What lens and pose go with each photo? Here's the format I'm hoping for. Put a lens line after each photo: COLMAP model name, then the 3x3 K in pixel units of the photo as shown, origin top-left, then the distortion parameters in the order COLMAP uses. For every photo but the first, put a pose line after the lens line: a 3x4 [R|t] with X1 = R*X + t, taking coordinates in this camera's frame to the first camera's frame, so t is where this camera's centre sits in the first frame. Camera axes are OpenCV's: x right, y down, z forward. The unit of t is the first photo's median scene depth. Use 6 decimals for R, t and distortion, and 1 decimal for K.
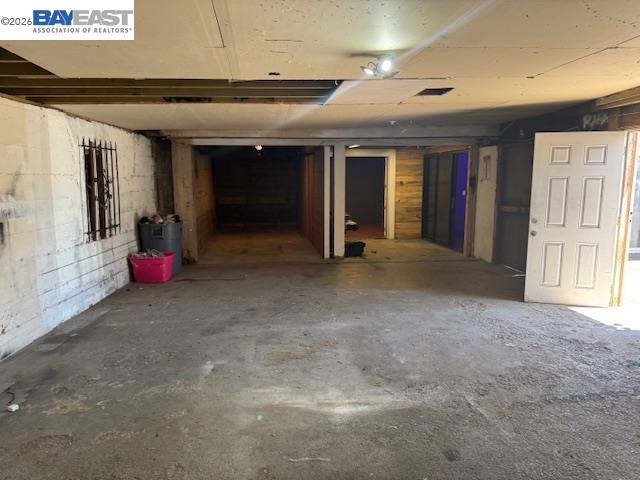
lens RADIAL K [[482.0, 0, 320.0], [0, 482.0, 240.0], [0, 0, 1]] dist [0.058988, -0.060619]
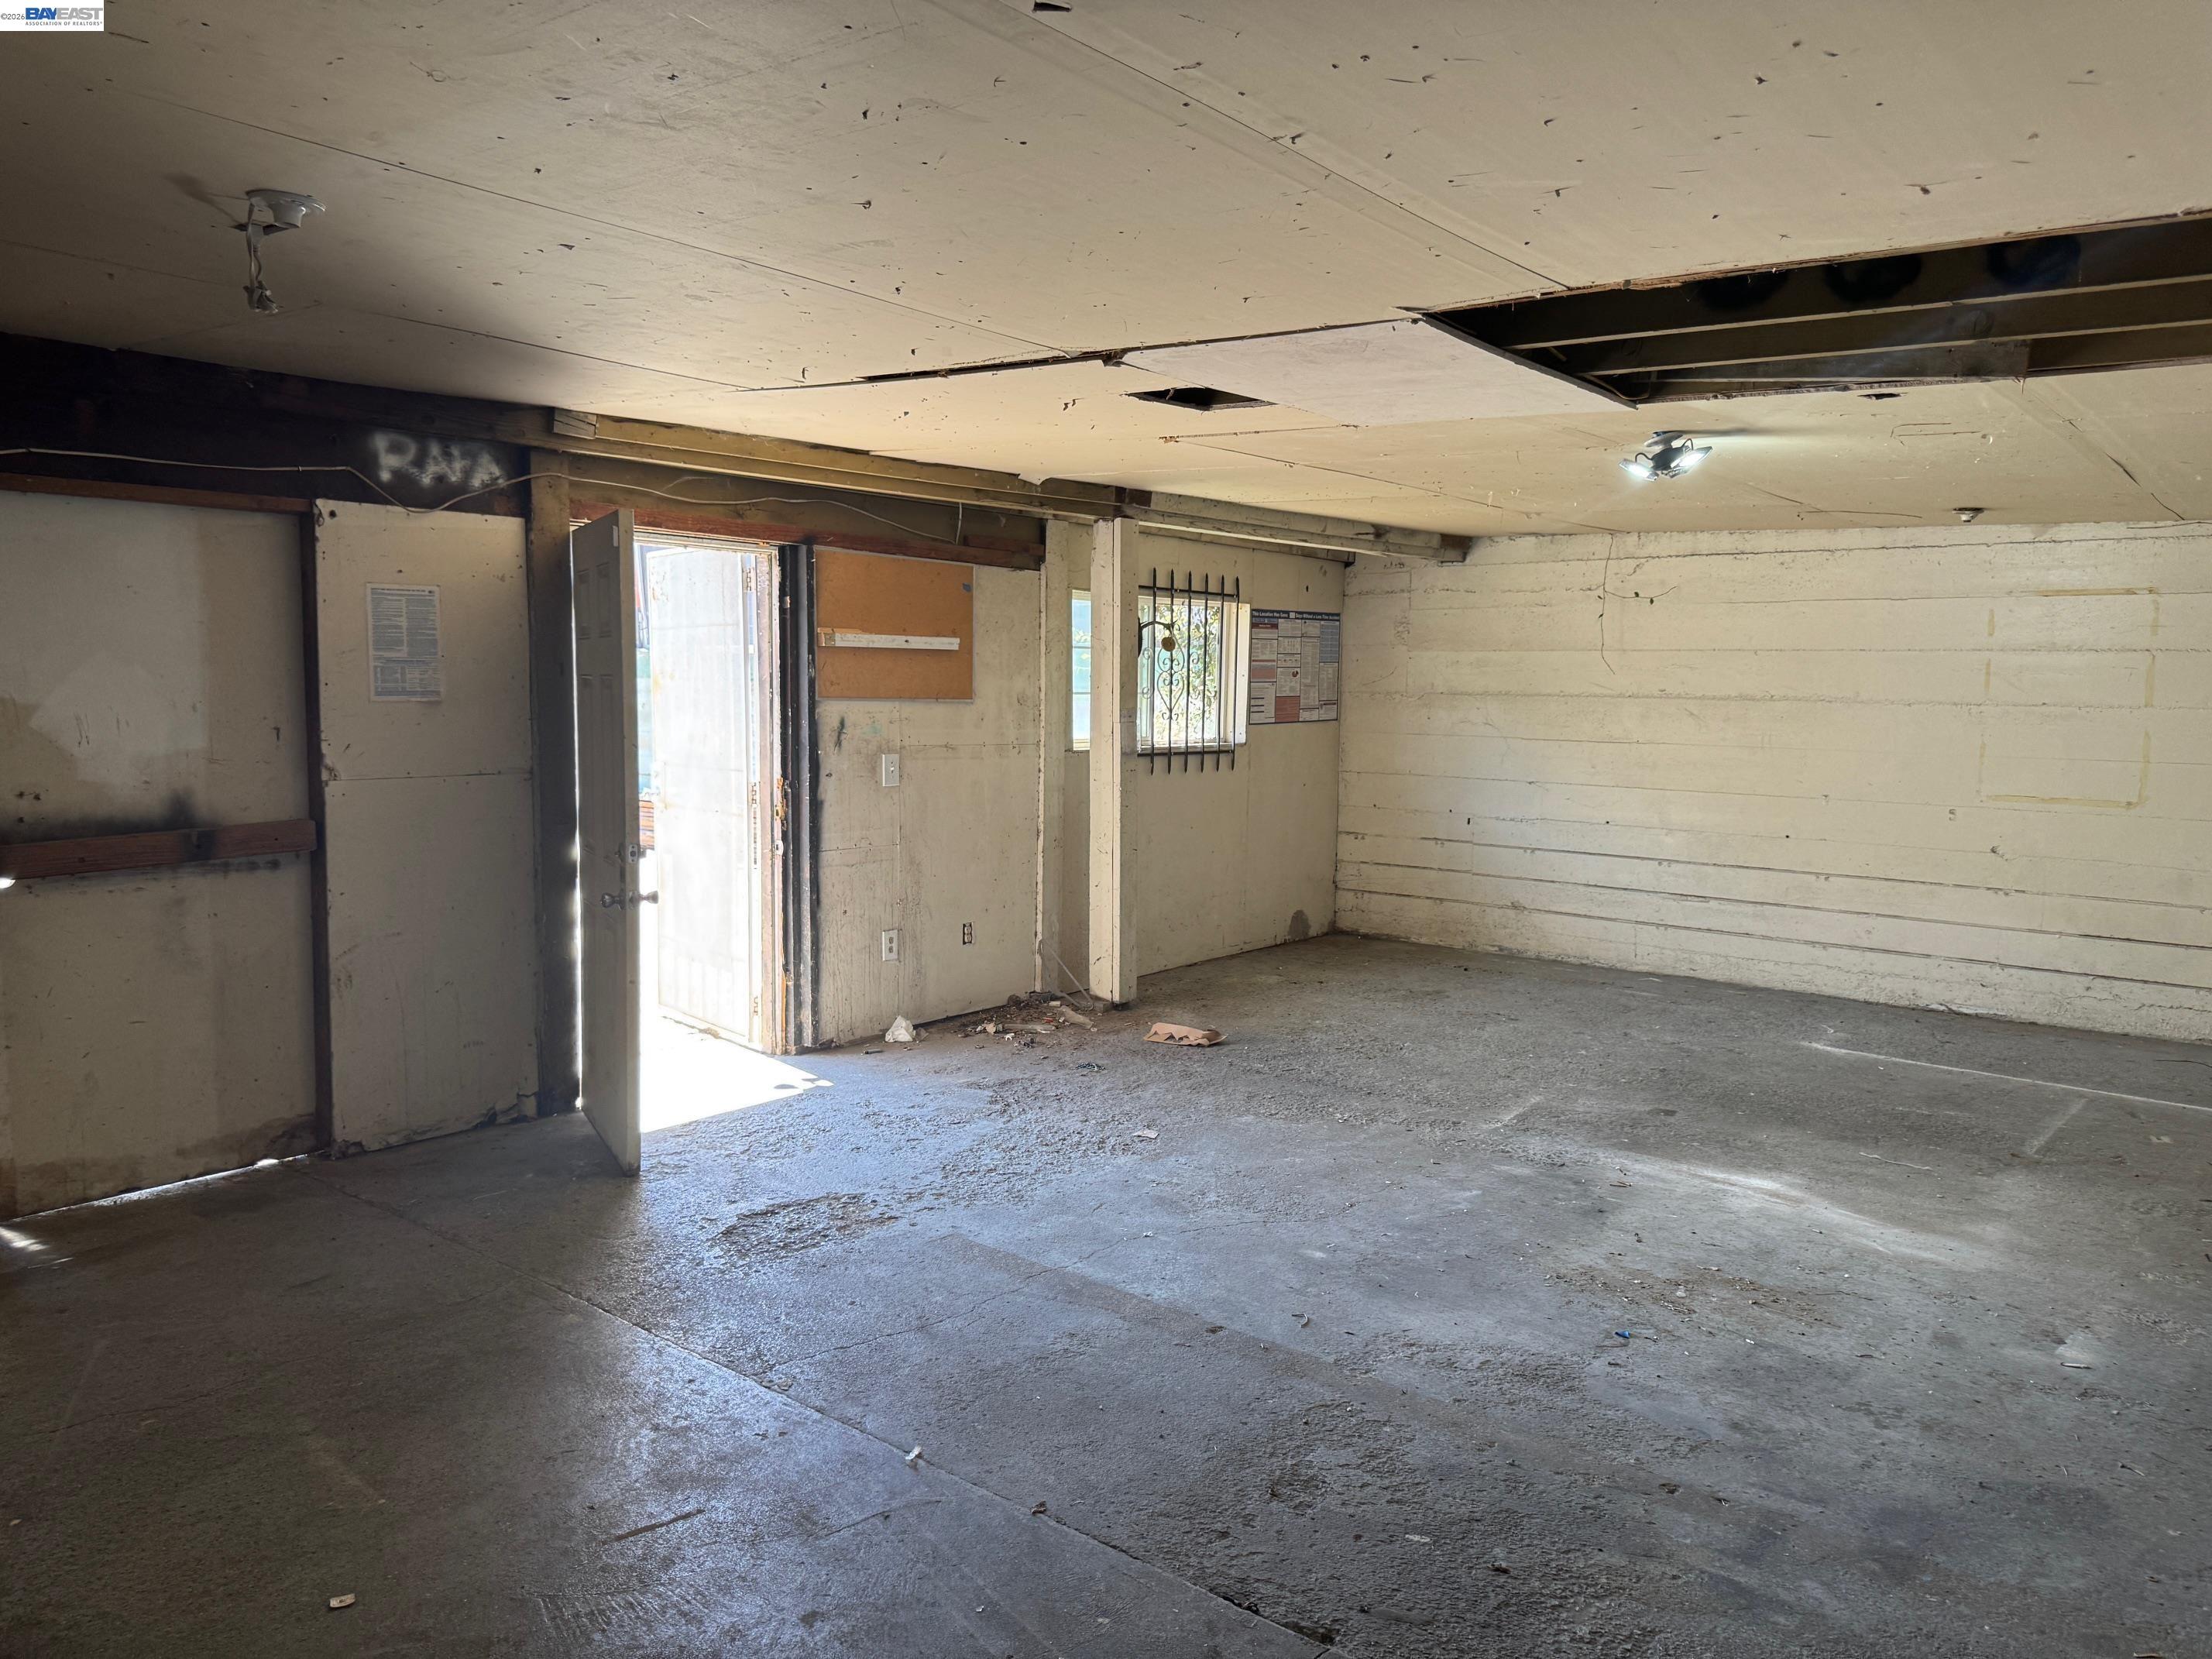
lens RADIAL K [[1565.1, 0, 1106.0], [0, 1565.1, 829.5], [0, 0, 1]] dist [-0.000795, -0.040100]
pose [[-0.699549, -0.079850, 0.710110, -0.455348], [0.082284, 0.978126, 0.191048, -0.265982], [-0.709832, 0.192078, -0.677676, 1.972447]]
